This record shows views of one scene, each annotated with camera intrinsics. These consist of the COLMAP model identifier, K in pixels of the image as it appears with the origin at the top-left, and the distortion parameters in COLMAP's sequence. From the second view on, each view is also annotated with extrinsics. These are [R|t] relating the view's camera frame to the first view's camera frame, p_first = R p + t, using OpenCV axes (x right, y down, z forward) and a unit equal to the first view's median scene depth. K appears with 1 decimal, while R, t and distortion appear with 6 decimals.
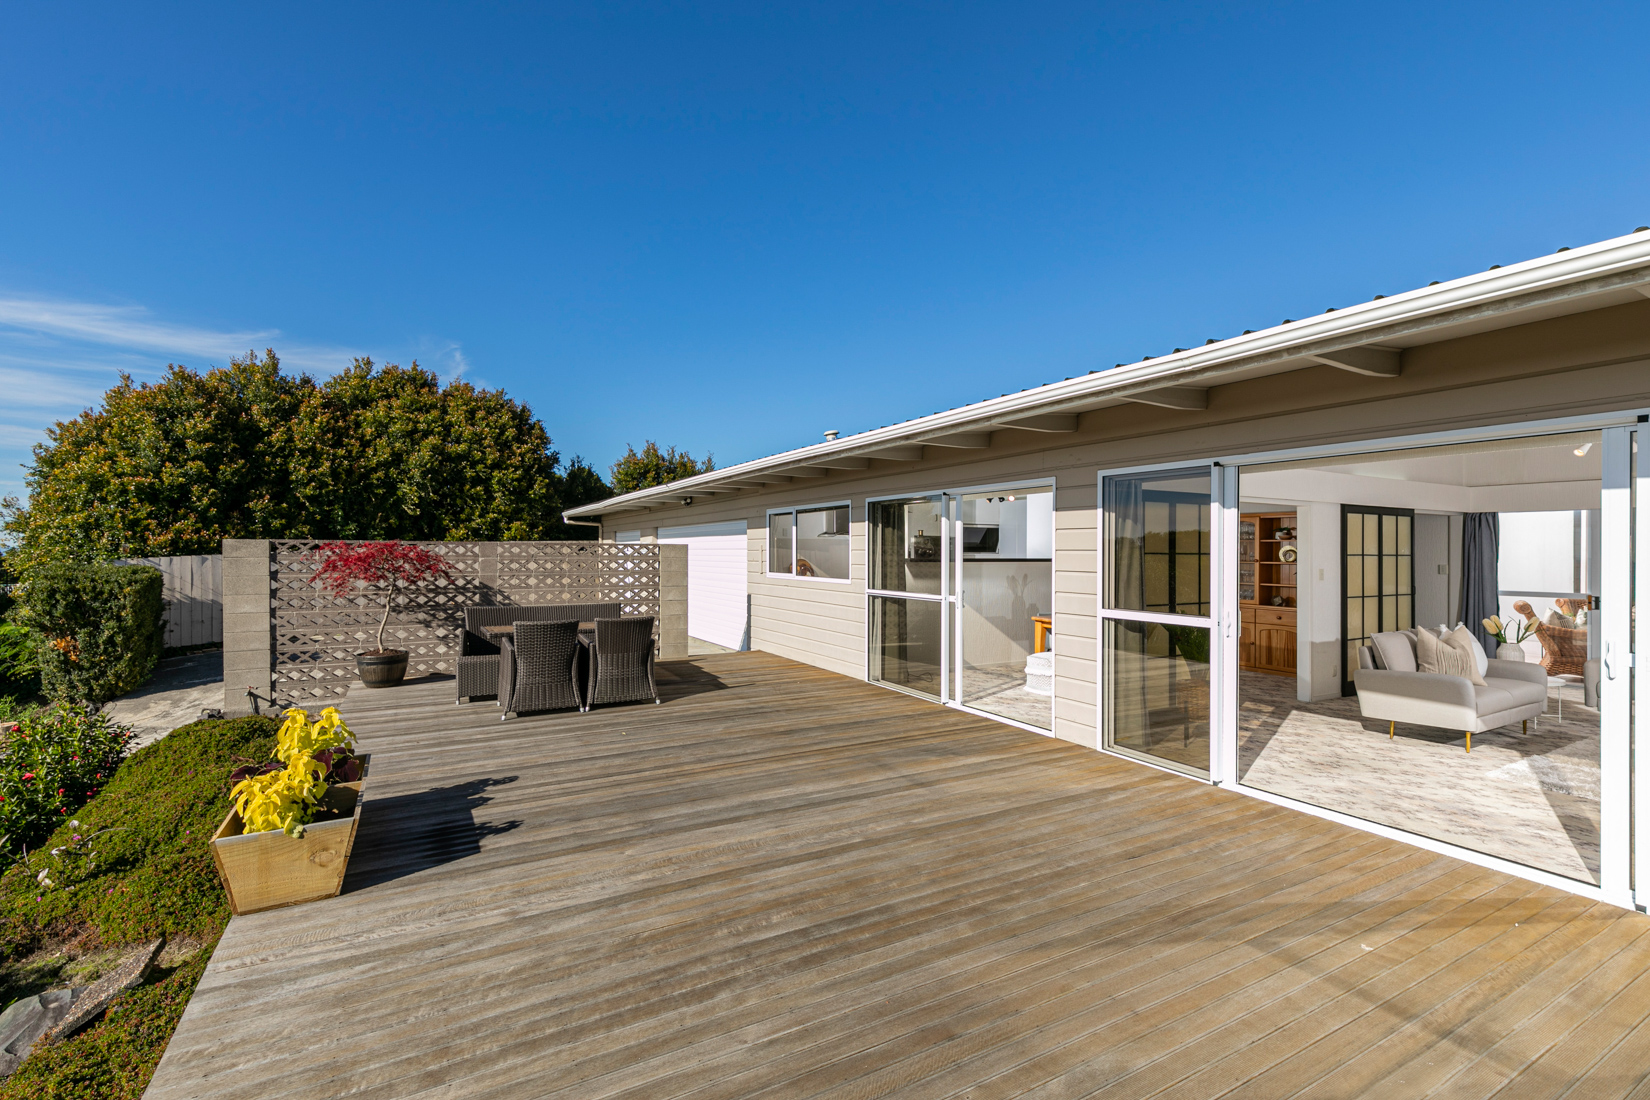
lens RADIAL K [[765.2, 0, 831.3], [0, 765.2, 506.2], [0, 0, 1]] dist [0.008969, -0.000321]
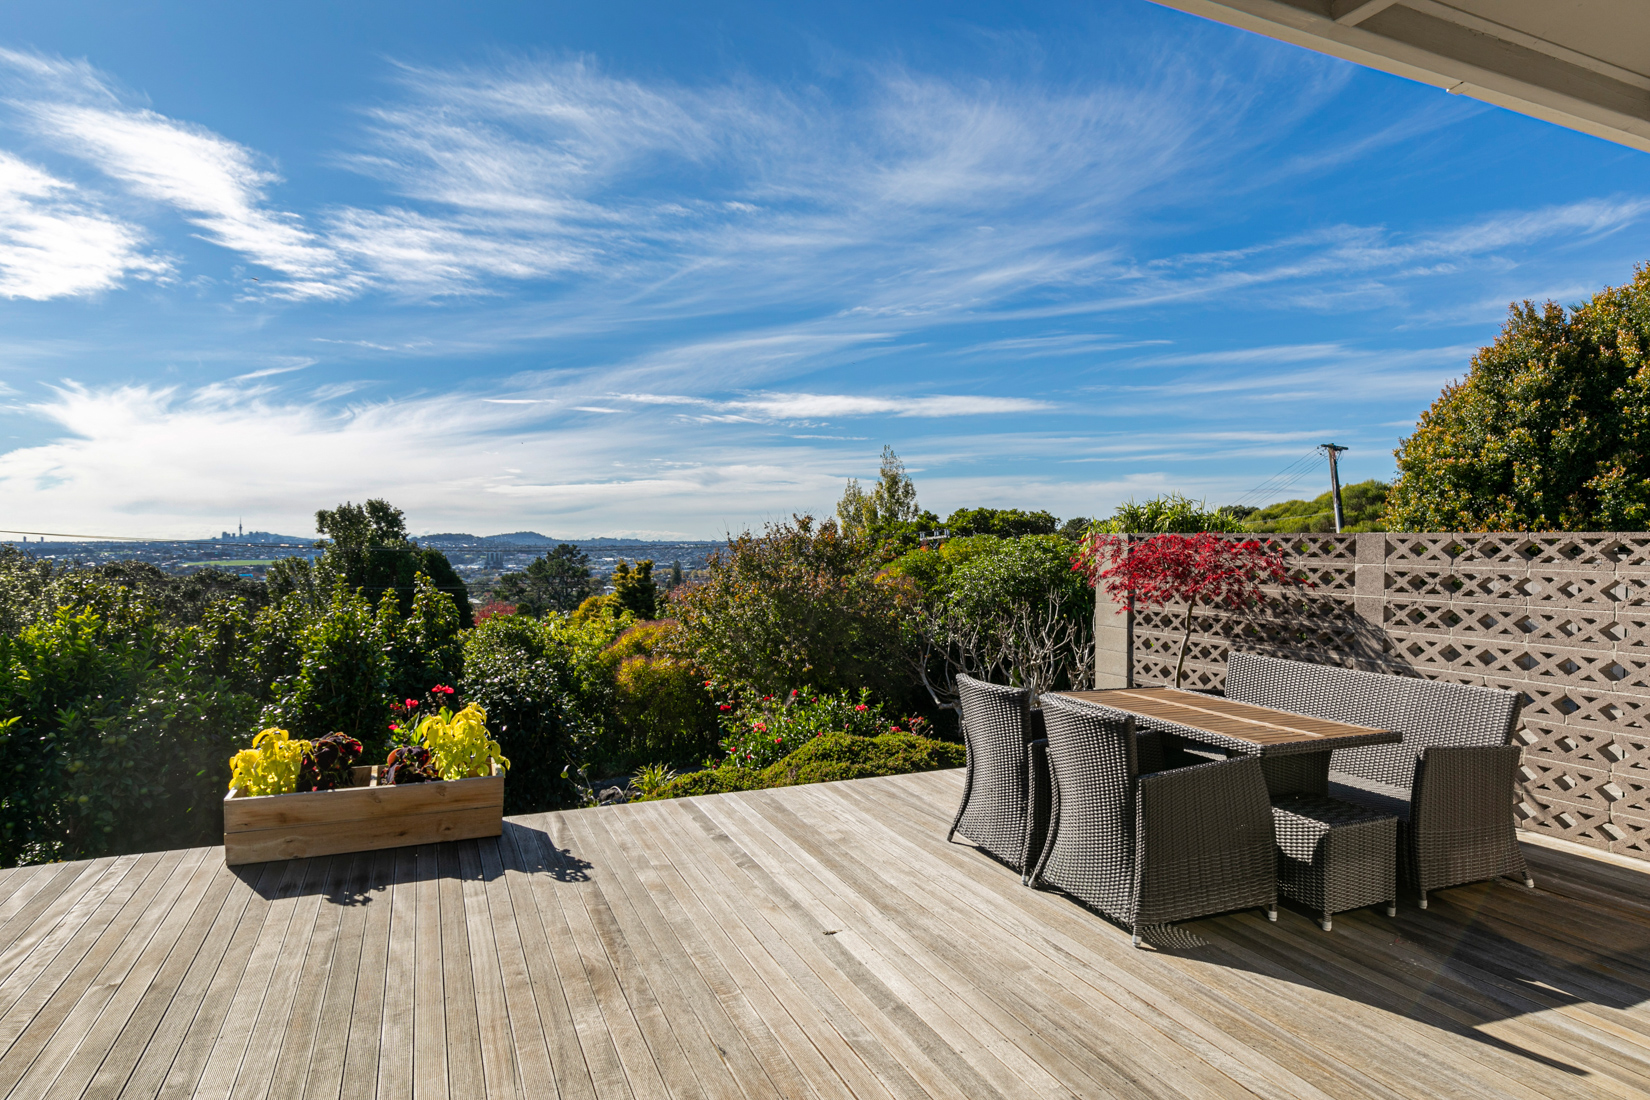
lens RADIAL K [[952.1, 0, 836.4], [0, 952.1, 547.4], [0, 0, 1]] dist [0.002665, 0.001260]
pose [[-0.093802, 0.004679, -0.995580, 0.127829], [0.044896, 0.998992, 0.000465, 0.023776], [0.994578, -0.044654, -0.093917, 0.428263]]
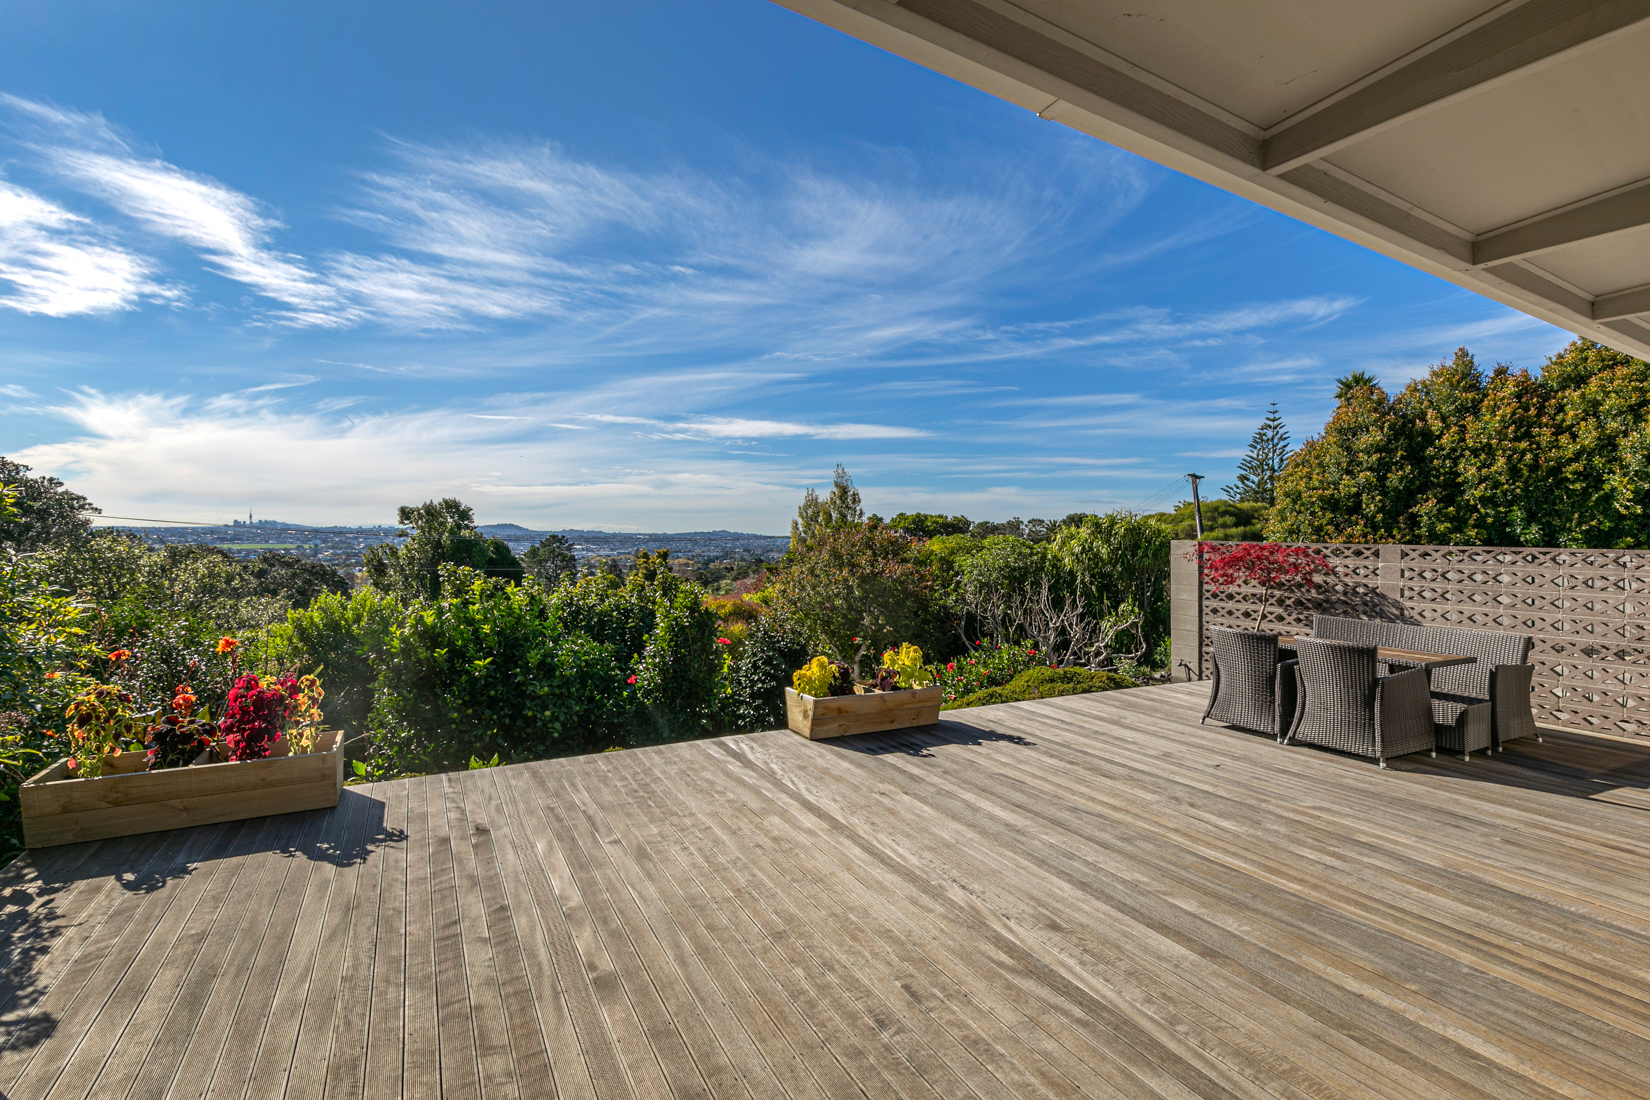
lens RADIAL K [[740.4, 0, 841.3], [0, 740.4, 525.6], [0, 0, 1]] dist [0.012198, -0.000115]
pose [[0.007070, -0.015499, -0.999855, 0.228269], [0.030981, 0.999403, -0.015273, 0.011193], [0.999495, -0.030869, 0.007546, 0.233660]]
